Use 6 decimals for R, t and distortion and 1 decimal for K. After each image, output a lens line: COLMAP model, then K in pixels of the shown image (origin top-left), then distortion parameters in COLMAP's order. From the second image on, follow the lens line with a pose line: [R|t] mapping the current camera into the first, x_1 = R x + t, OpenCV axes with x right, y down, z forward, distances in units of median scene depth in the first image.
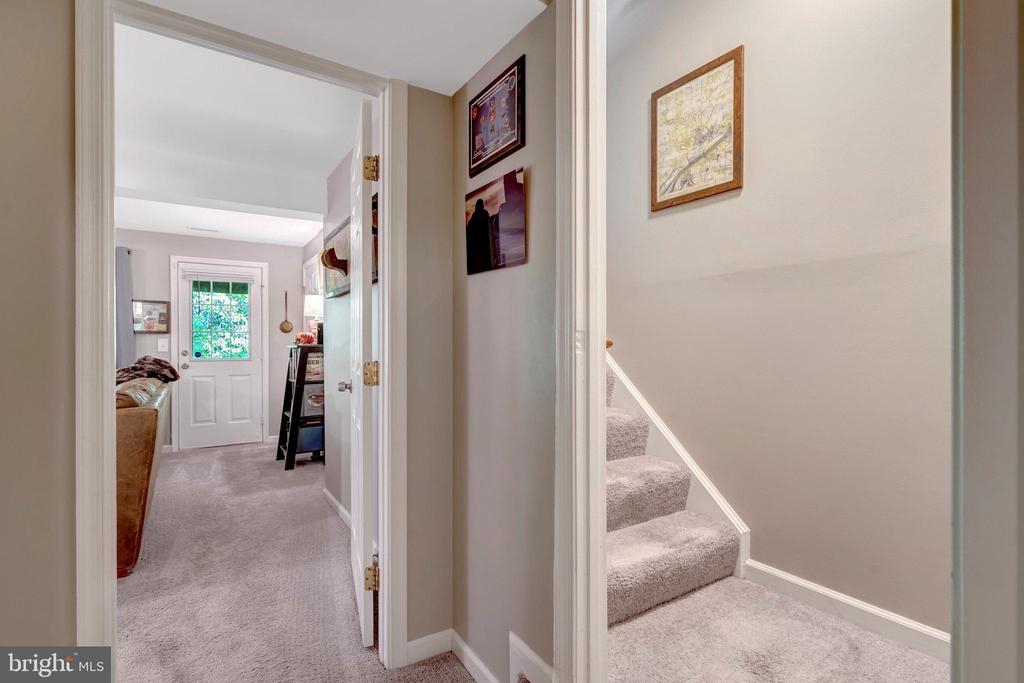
lens RADIAL K [[481.6, 0, 509.9], [0, 481.6, 337.8], [0, 0, 1]] dist [-0.000736, -0.000324]
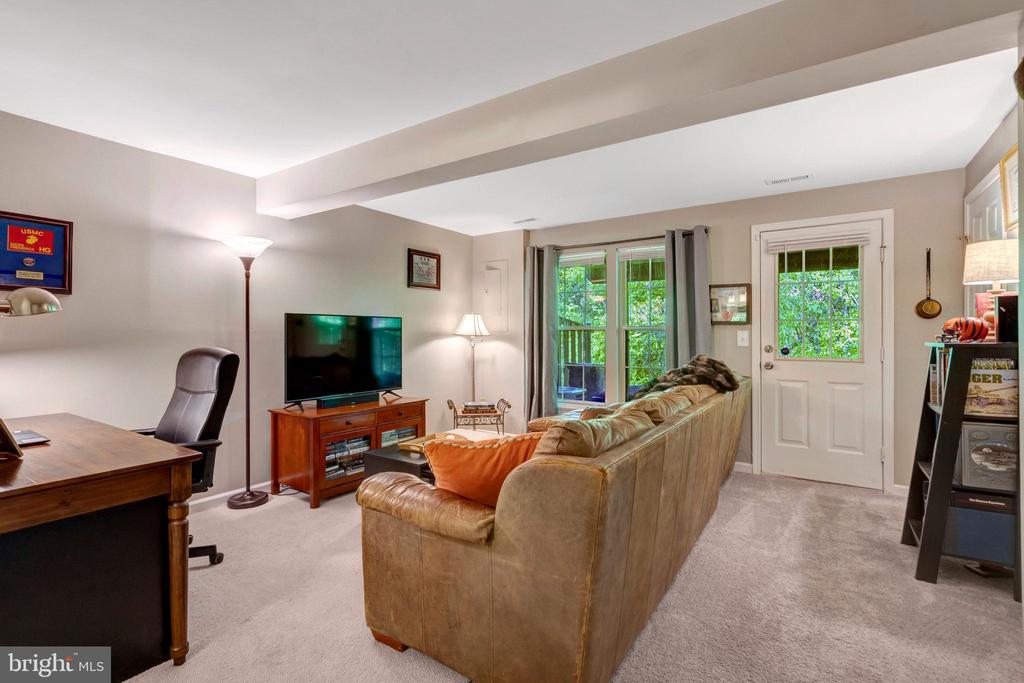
lens RADIAL K [[475.3, 0, 507.9], [0, 475.3, 337.5], [0, 0, 1]] dist [0.001394, 0.000037]
pose [[0.380499, 0.007961, -0.924747, -0.145165], [0.016689, 0.999741, 0.015474, -0.005761], [0.924631, -0.021321, 0.380267, 0.363827]]
